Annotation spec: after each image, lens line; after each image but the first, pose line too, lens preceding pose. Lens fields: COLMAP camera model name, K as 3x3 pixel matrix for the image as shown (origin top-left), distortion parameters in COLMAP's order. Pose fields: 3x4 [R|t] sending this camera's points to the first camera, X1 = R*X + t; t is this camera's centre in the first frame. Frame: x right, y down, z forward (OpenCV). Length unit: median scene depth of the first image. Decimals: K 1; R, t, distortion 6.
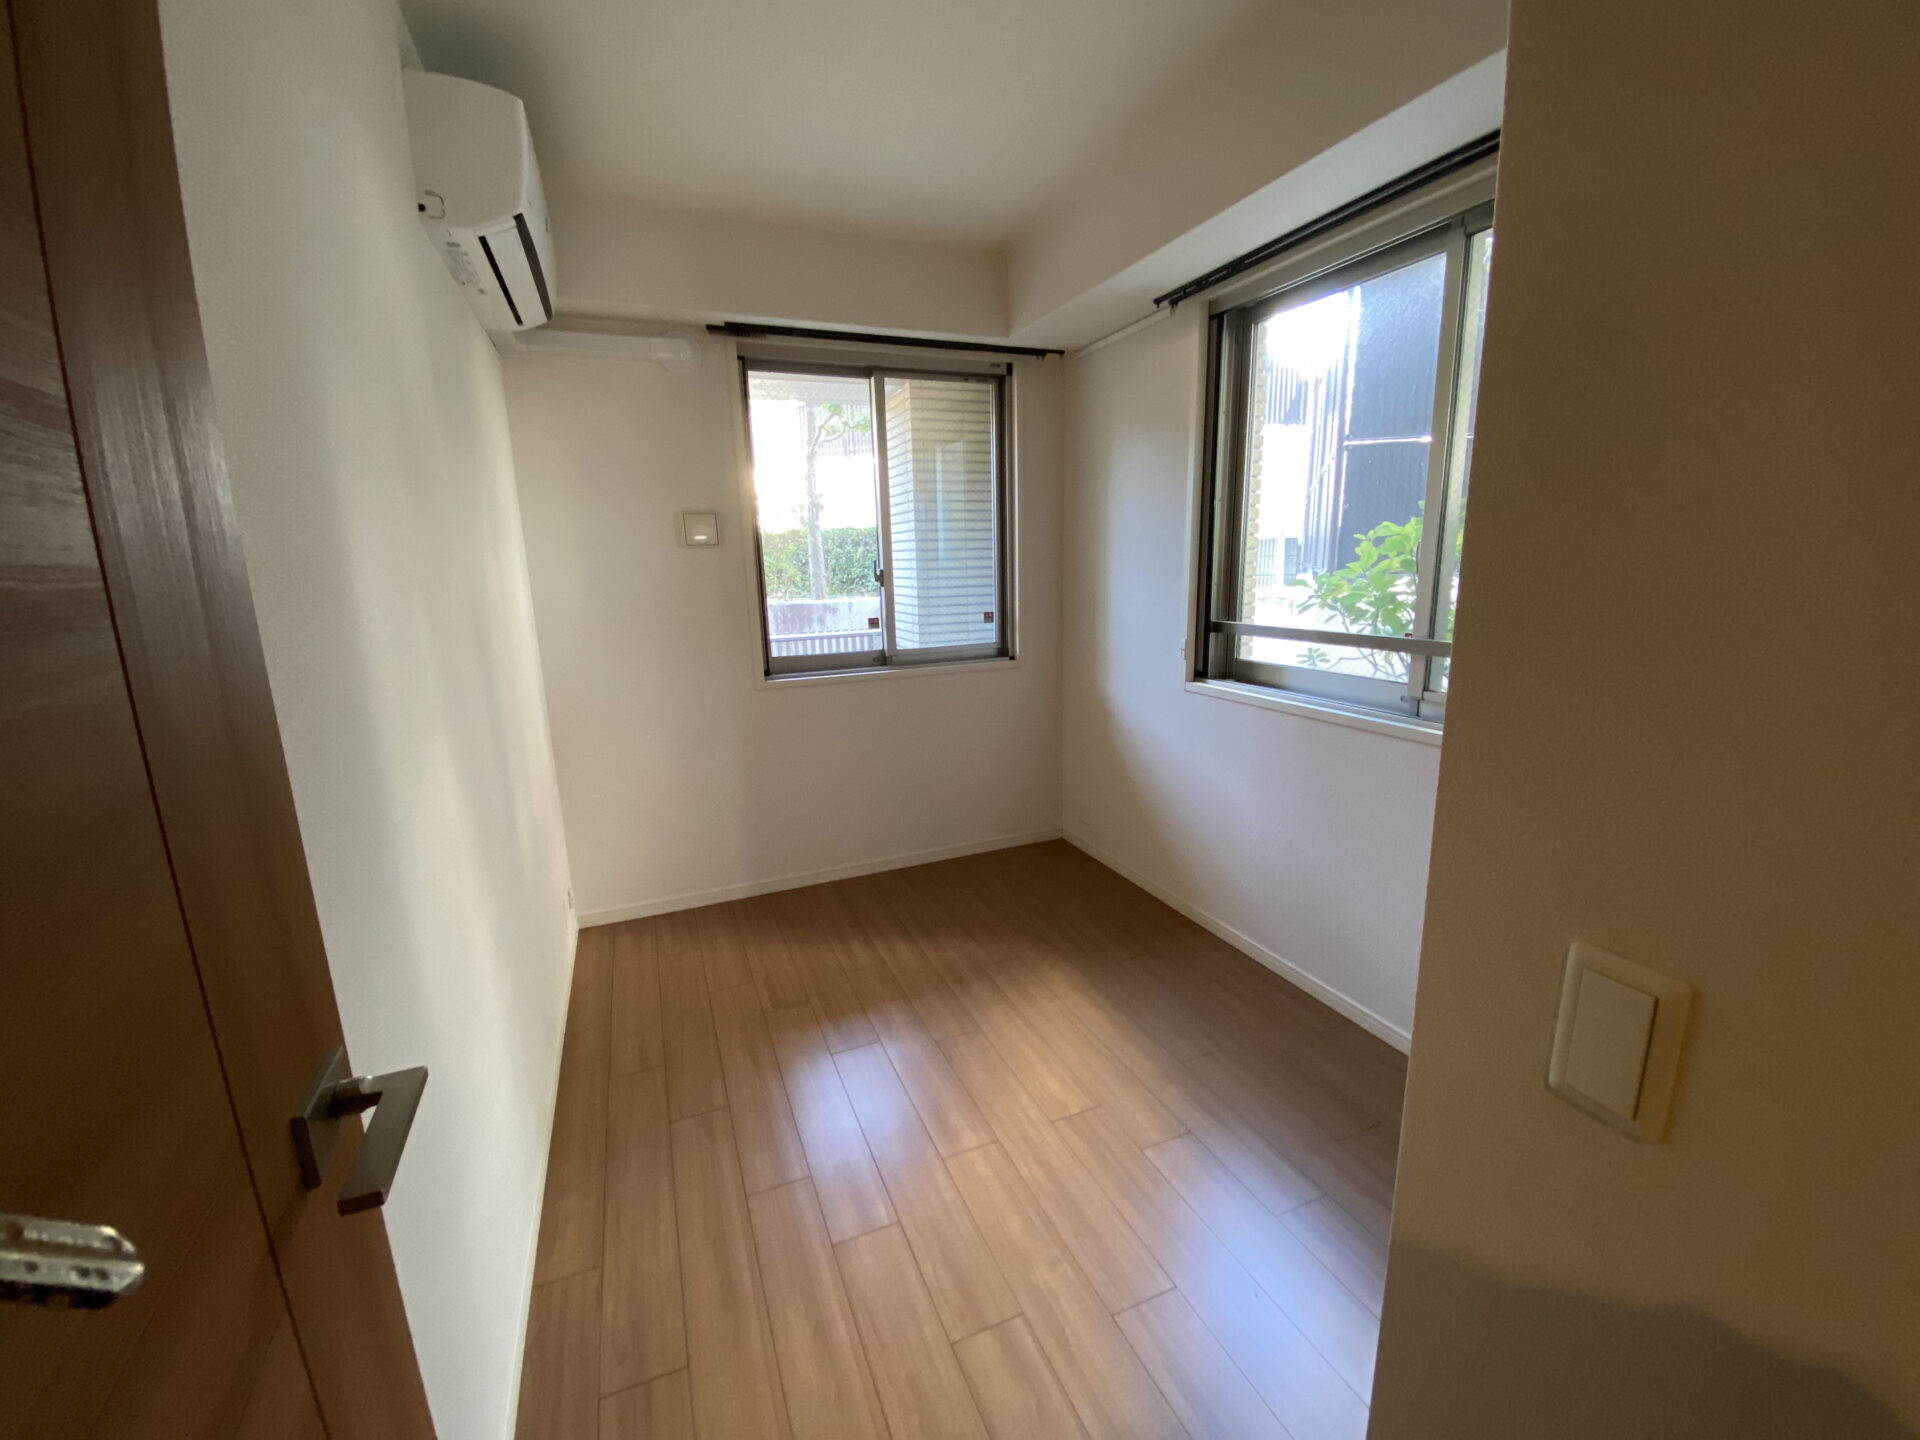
lens RADIAL K [[770.8, 0, 961.6], [0, 770.8, 720.9], [0, 0, 1]] dist [0.018572, -0.019100]
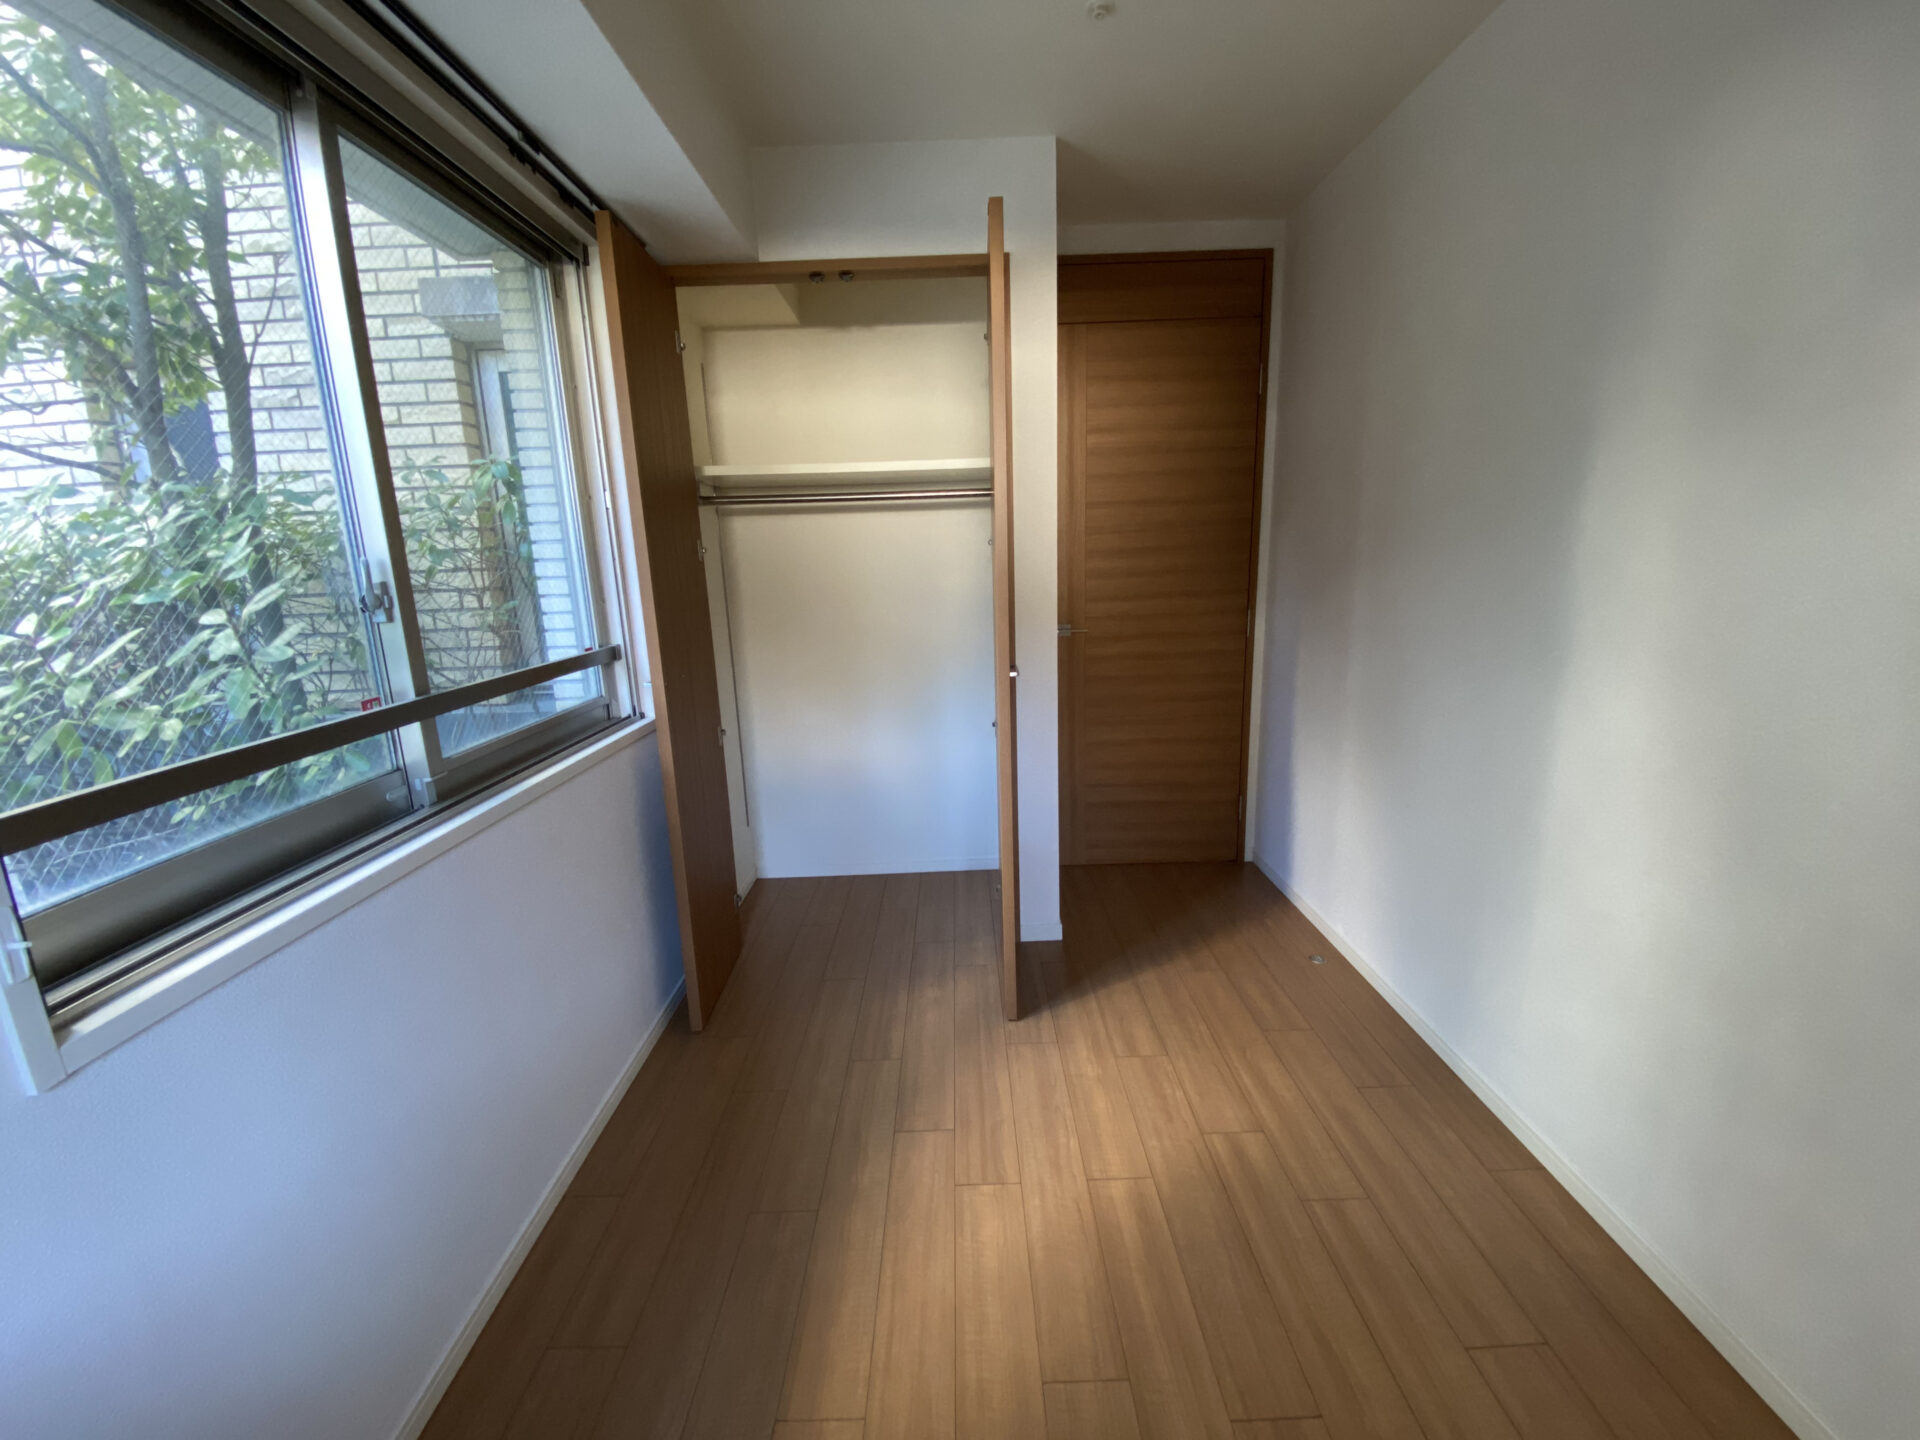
lens RADIAL K [[770.8, 0, 961.6], [0, 770.8, 720.9], [0, 0, 1]] dist [0.018572, -0.019100]
pose [[-0.921869, -0.032645, 0.386124, -0.149128], [0.131492, 0.910969, 0.390954, -0.323962], [-0.364510, 0.411180, -0.835502, 1.565712]]
